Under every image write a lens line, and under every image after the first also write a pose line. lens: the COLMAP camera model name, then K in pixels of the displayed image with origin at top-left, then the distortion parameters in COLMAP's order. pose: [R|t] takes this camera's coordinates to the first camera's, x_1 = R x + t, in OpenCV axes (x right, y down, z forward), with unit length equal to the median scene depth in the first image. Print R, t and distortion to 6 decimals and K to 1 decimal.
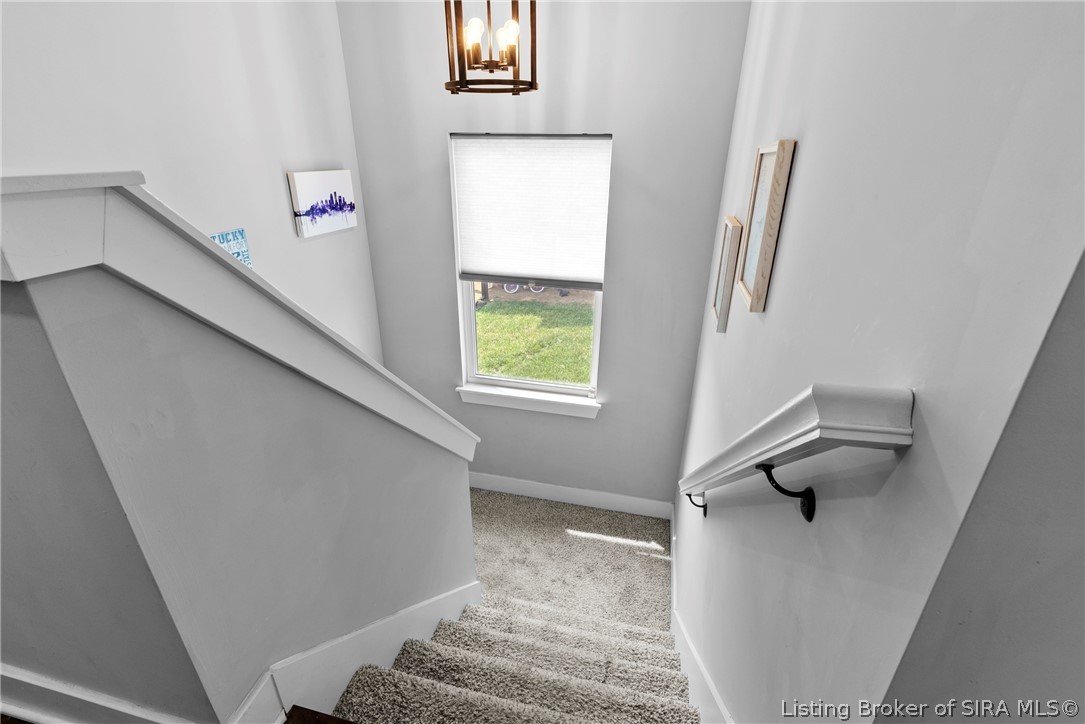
lens RADIAL K [[488.9, 0, 545.7], [0, 488.9, 360.2], [0, 0, 1]] dist [-0.000611, 0.000311]
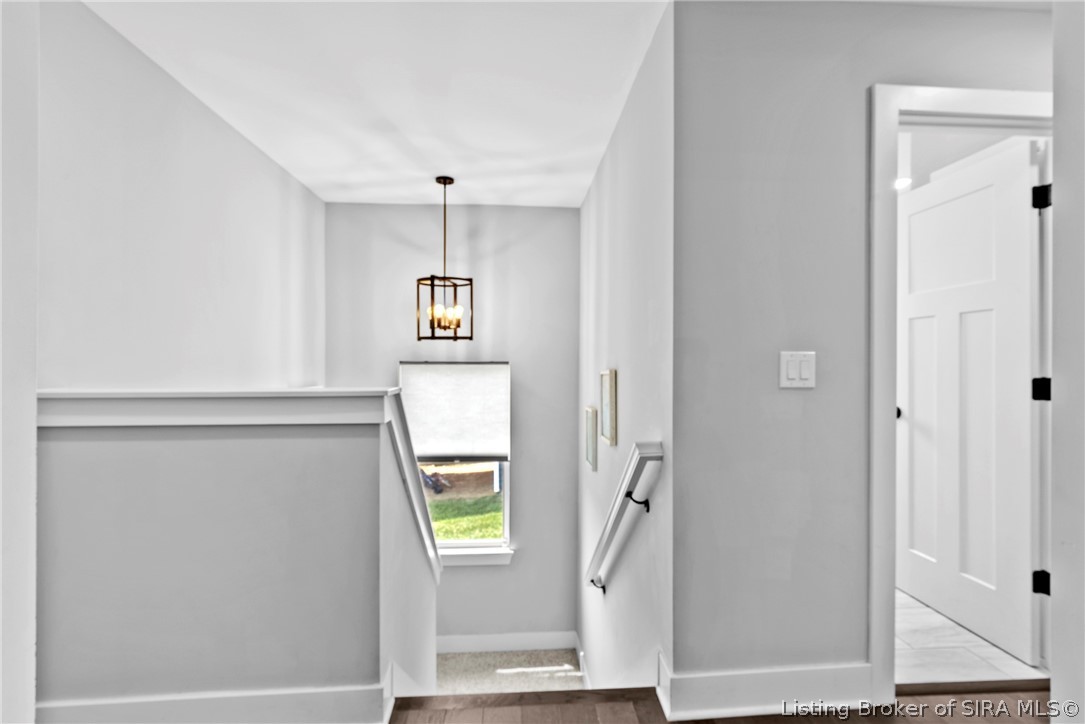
lens RADIAL K [[488.9, 0, 545.7], [0, 488.9, 360.2], [0, 0, 1]] dist [-0.000611, 0.000311]
pose [[0.954566, -0.006873, 0.297920, -0.213335], [0.126000, 0.915282, -0.382599, 0.152919], [-0.270052, 0.402754, 0.874564, -0.412326]]
